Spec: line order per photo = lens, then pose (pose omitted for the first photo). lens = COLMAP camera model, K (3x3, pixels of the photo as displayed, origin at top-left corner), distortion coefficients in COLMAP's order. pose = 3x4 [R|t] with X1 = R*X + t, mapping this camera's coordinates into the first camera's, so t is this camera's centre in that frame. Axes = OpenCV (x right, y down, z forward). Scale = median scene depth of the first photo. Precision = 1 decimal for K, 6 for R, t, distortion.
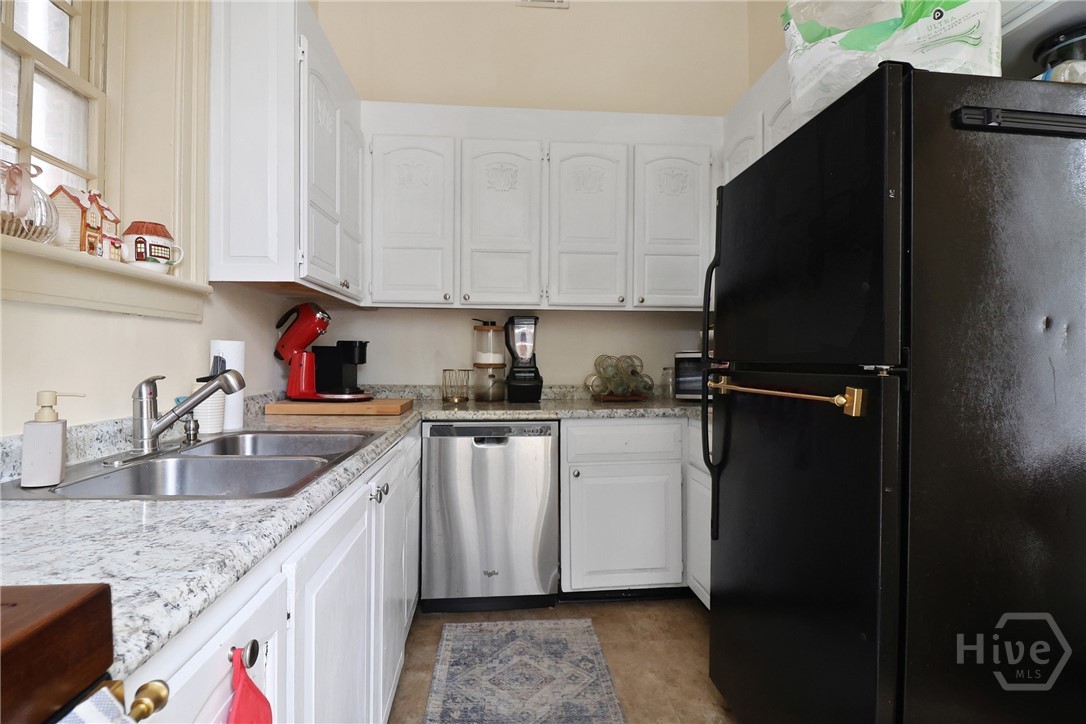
lens RADIAL K [[532.5, 0, 544.9], [0, 532.5, 351.9], [0, 0, 1]] dist [0.003767, -0.014112]
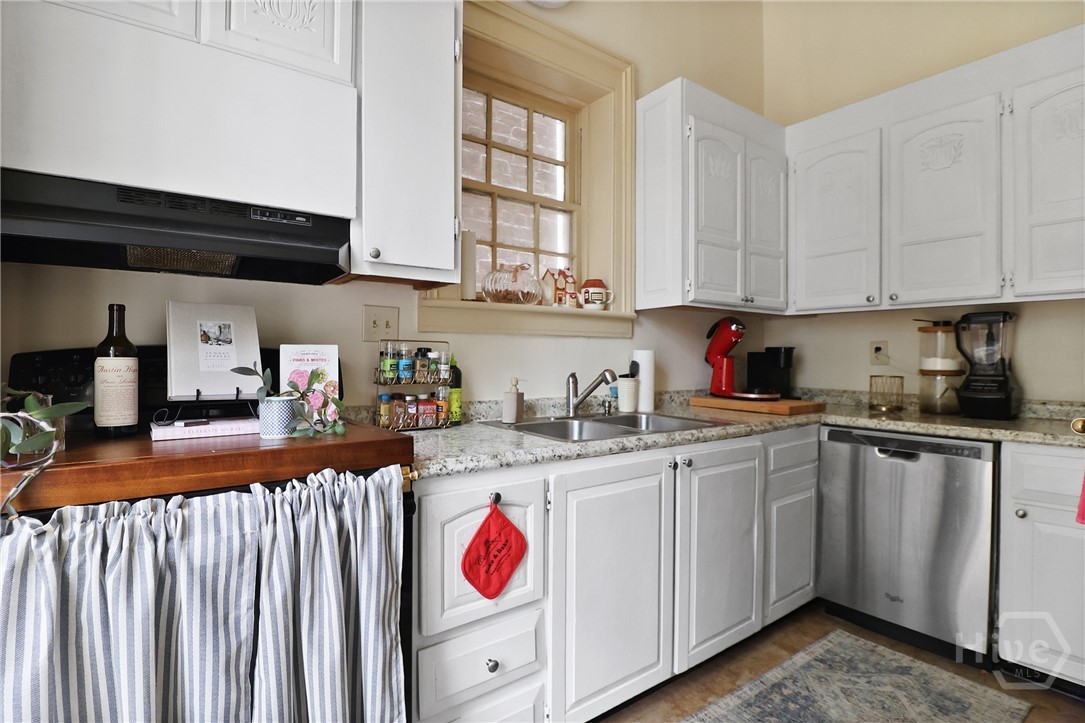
lens RADIAL K [[532.0, 0, 544.4], [0, 532.0, 351.4], [0, 0, 1]] dist [0.003767, -0.014112]
pose [[0.521930, -0.011380, -0.852913, 0.398206], [0.004539, 0.999934, -0.010564, -0.002801], [0.852976, 0.001642, 0.521947, 0.008026]]
